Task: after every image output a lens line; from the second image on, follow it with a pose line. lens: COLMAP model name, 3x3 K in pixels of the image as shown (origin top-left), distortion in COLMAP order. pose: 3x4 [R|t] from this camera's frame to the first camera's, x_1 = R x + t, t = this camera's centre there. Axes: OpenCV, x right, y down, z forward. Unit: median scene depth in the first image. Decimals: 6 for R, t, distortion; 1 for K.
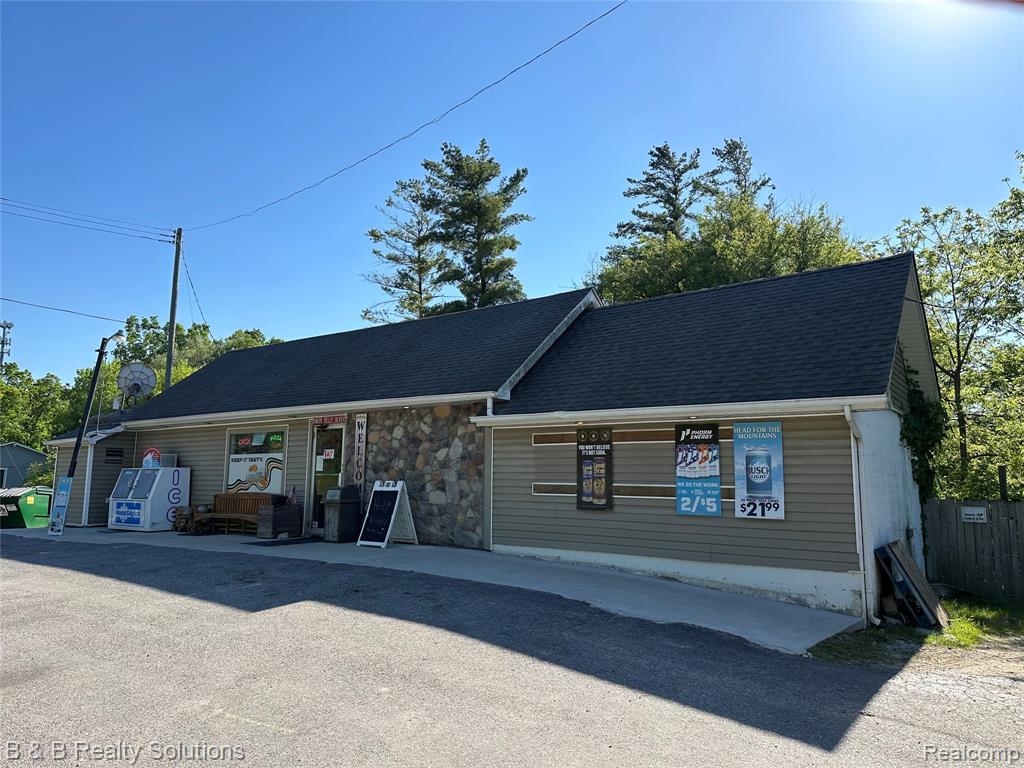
lens RADIAL K [[712.1, 0, 512.0], [0, 712.1, 384.0], [0, 0, 1]] dist [0.099352, -0.139646]
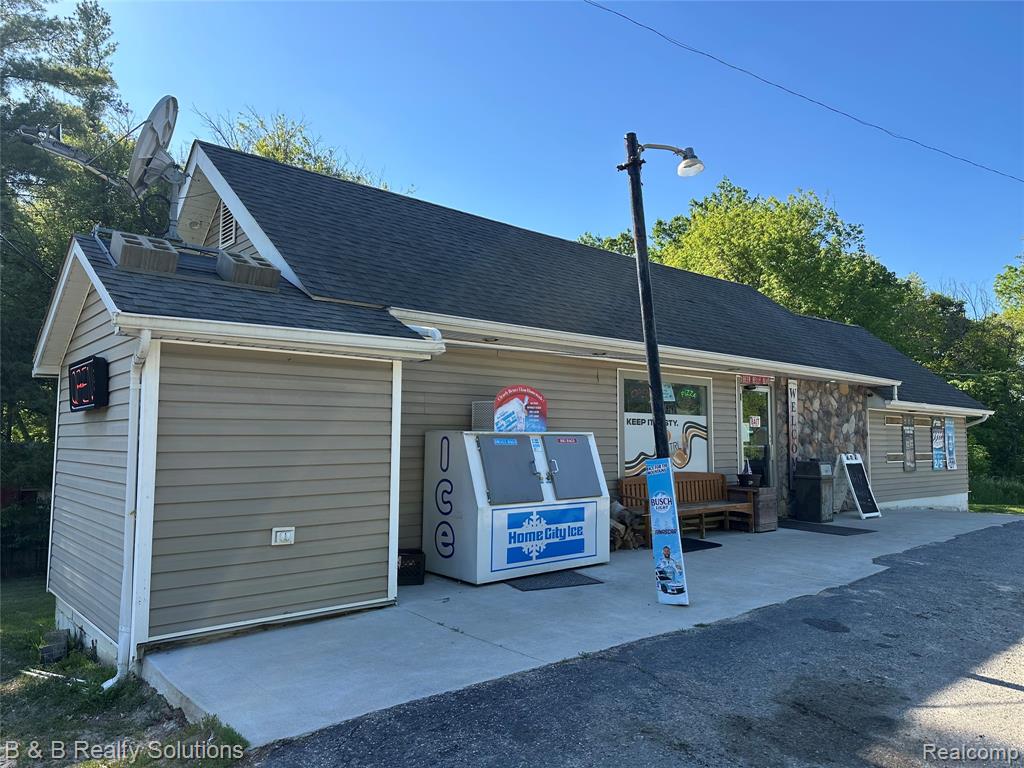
lens RADIAL K [[712.1, 0, 512.0], [0, 712.1, 384.0], [0, 0, 1]] dist [0.099352, -0.139646]
pose [[0.222750, 0.062957, 0.972841, -1.124044], [-0.145009, 0.988951, -0.030797, 0.120762], [-0.964031, -0.134210, 0.229418, 1.082994]]
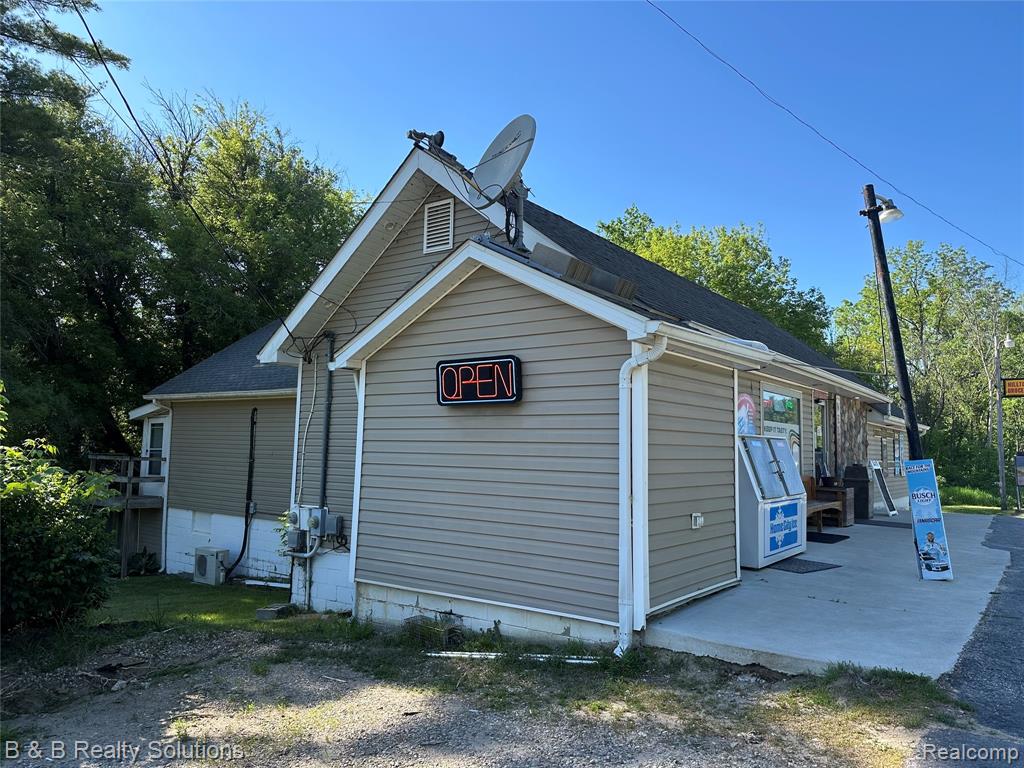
lens RADIAL K [[712.1, 0, 512.0], [0, 712.1, 384.0], [0, 0, 1]] dist [0.099352, -0.139646]
pose [[0.009072, 0.076621, 0.997019, -1.212235], [-0.168286, 0.982956, -0.074009, 0.175047], [-0.985696, -0.167113, 0.021812, 1.386836]]
